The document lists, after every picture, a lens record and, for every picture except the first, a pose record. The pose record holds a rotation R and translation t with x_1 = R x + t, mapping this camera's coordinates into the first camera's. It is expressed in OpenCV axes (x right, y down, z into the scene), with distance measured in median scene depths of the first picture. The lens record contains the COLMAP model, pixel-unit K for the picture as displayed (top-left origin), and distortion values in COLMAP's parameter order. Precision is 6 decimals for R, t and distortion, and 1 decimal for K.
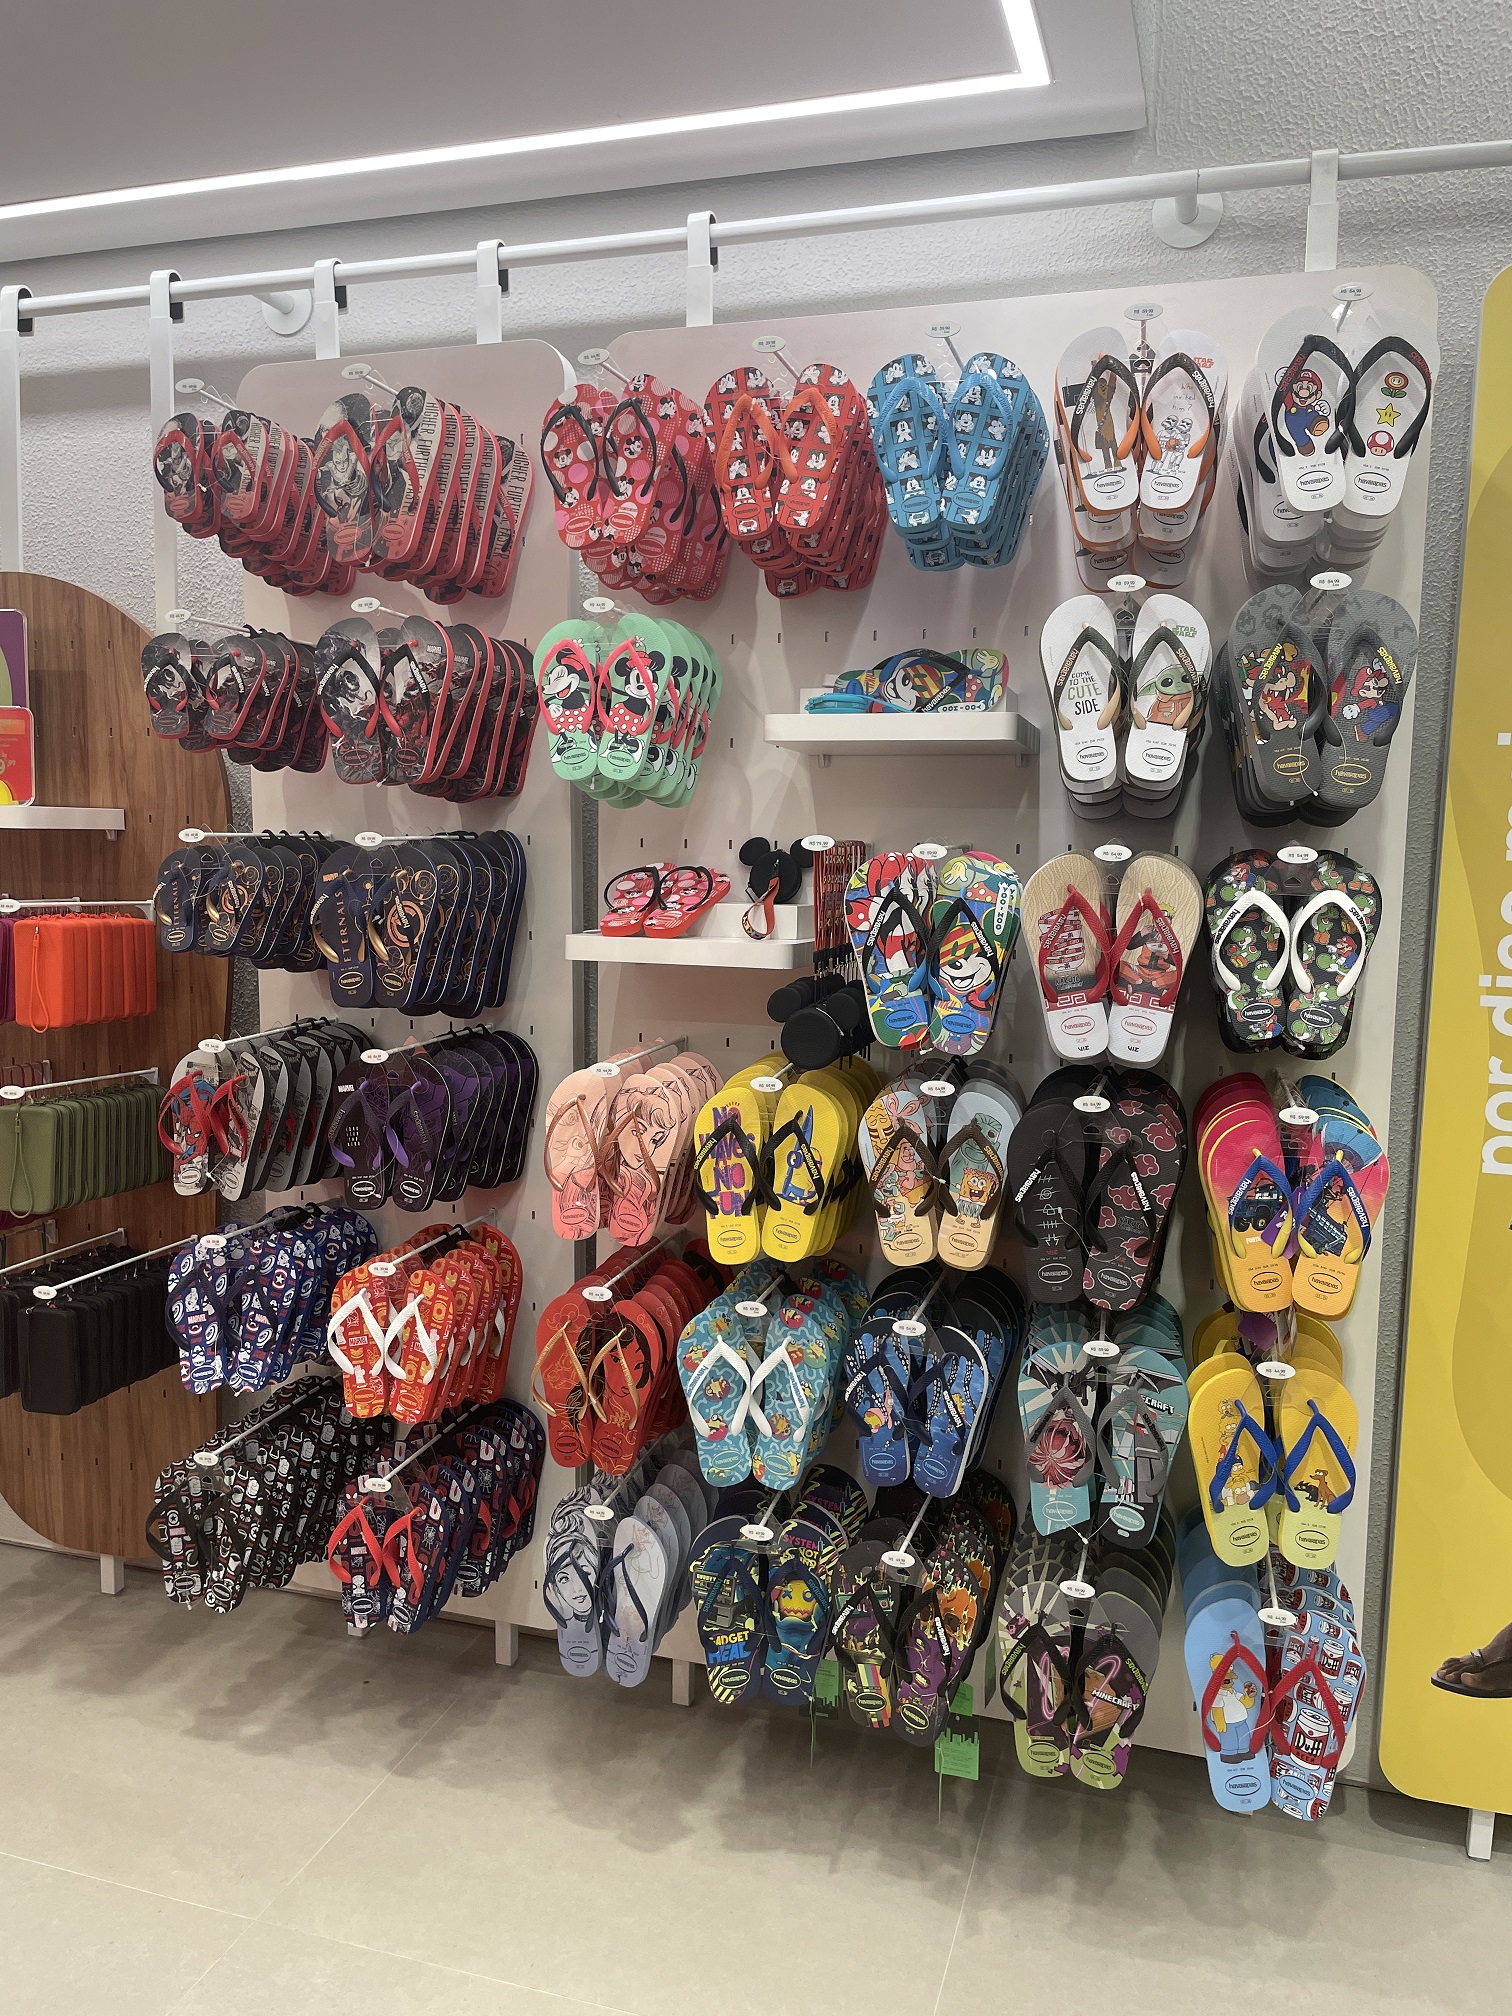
lens RADIAL K [[1522.5, 0, 755.0], [0, 1522.5, 992.0], [0, 0, 1]] dist [0.060672, -0.099686]
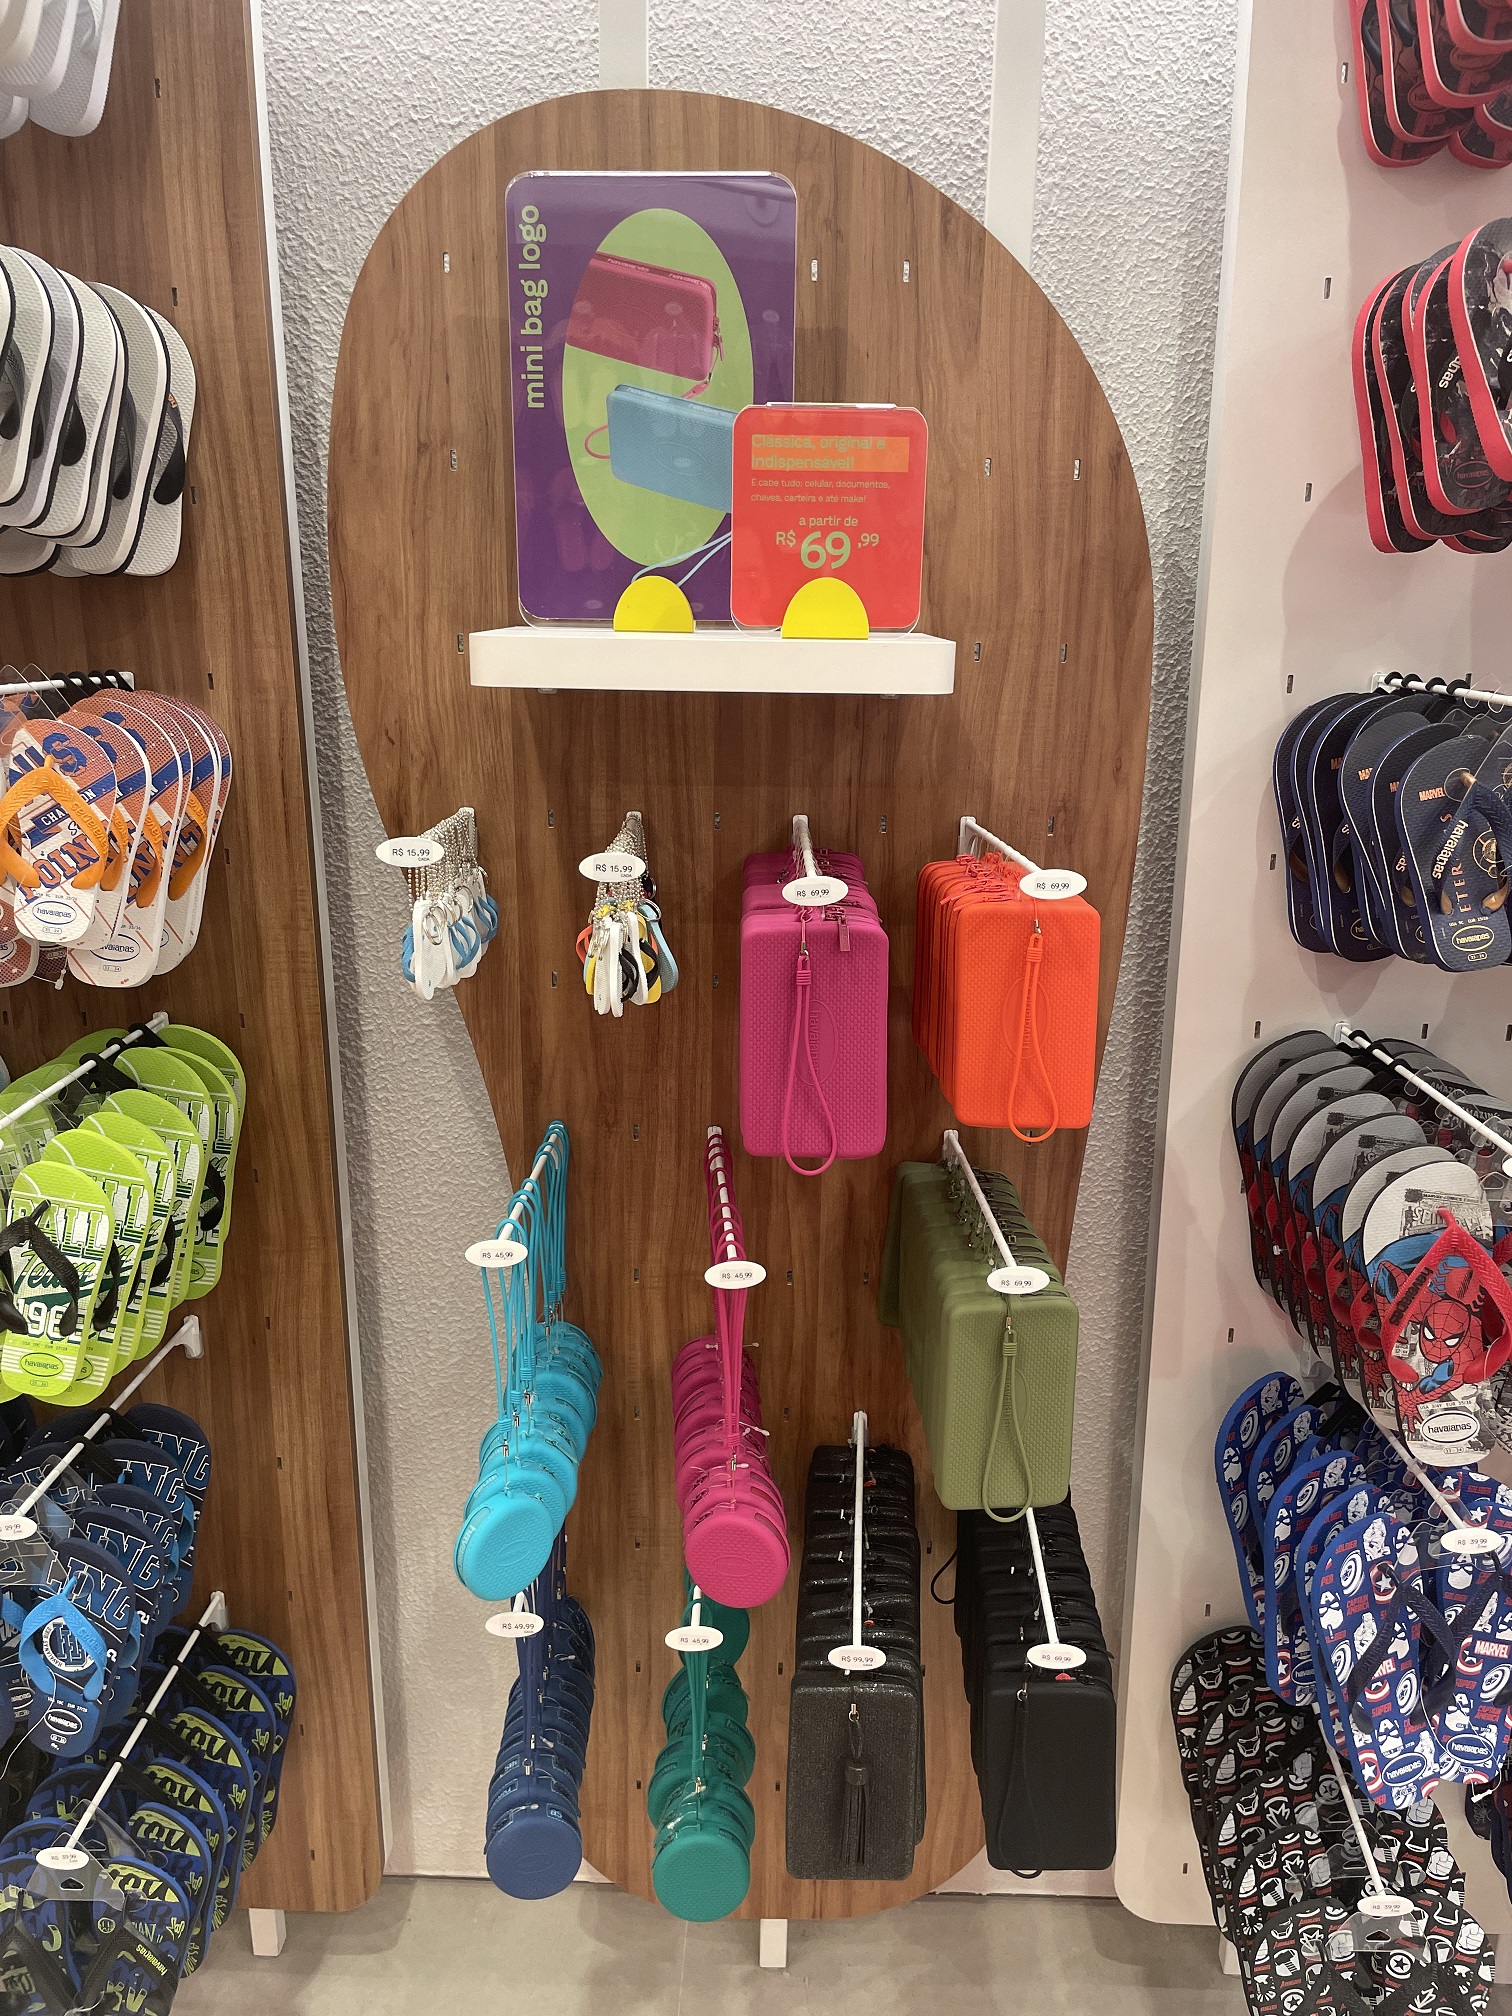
lens RADIAL K [[1522.5, 0, 746.4], [0, 1522.5, 1001.4], [0, 0, 1]] dist [0.060672, -0.099686]
pose [[0.967460, -0.077291, 0.240930, -0.819559], [0.037110, 0.985249, 0.167052, -0.119947], [-0.250288, -0.152676, 0.956058, 0.730582]]
